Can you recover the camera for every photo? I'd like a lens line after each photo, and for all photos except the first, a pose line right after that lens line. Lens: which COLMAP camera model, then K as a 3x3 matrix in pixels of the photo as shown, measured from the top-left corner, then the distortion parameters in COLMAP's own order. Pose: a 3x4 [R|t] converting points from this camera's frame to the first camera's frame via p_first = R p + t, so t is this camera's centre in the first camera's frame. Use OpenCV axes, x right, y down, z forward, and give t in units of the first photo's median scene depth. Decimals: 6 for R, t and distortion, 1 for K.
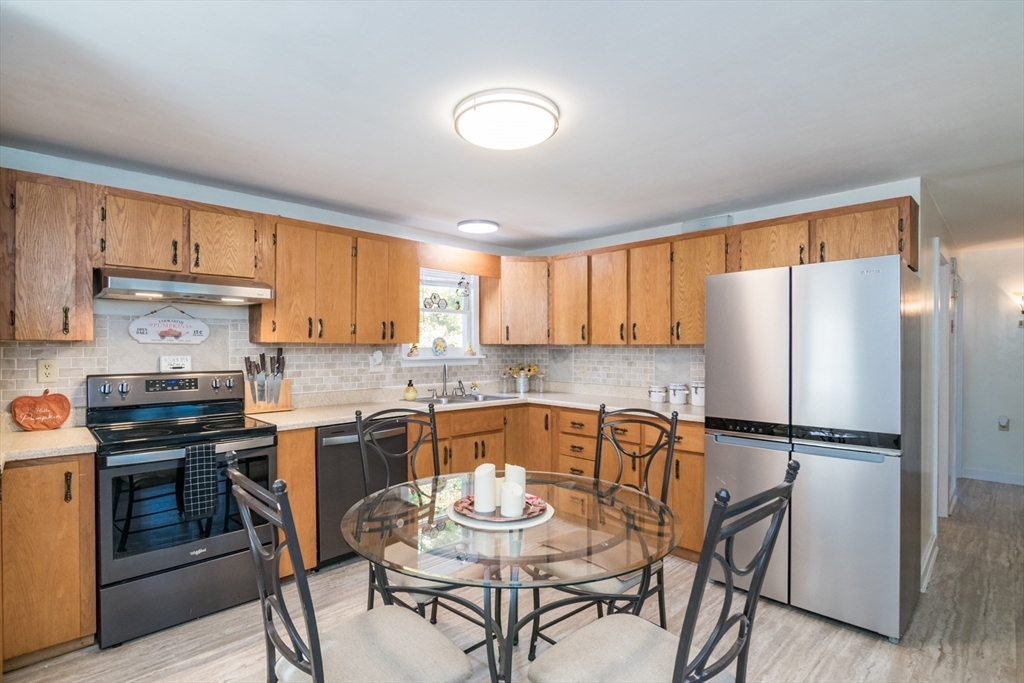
lens RADIAL K [[506.3, 0, 509.2], [0, 506.3, 344.8], [0, 0, 1]] dist [-0.010817, -0.001053]
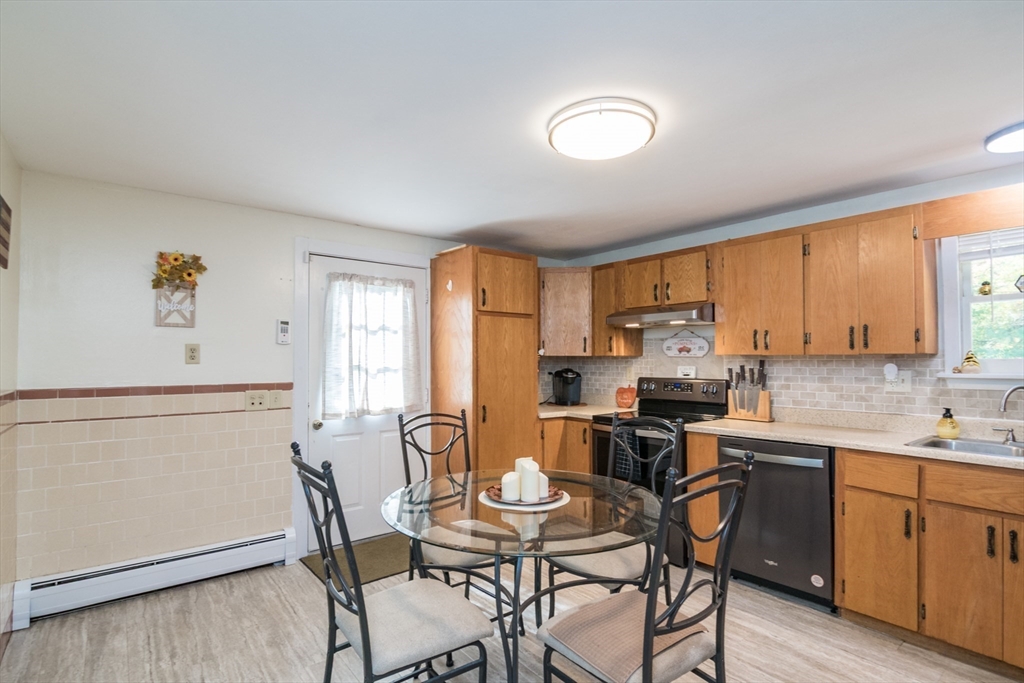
lens RADIAL K [[506.3, 0, 508.5], [0, 506.3, 346.8], [0, 0, 1]] dist [-0.010817, -0.001053]
pose [[-0.123643, -0.024177, -0.992032, 0.668554], [0.008323, 0.999643, -0.025400, 0.001075], [0.992292, -0.011397, -0.123398, 0.642797]]
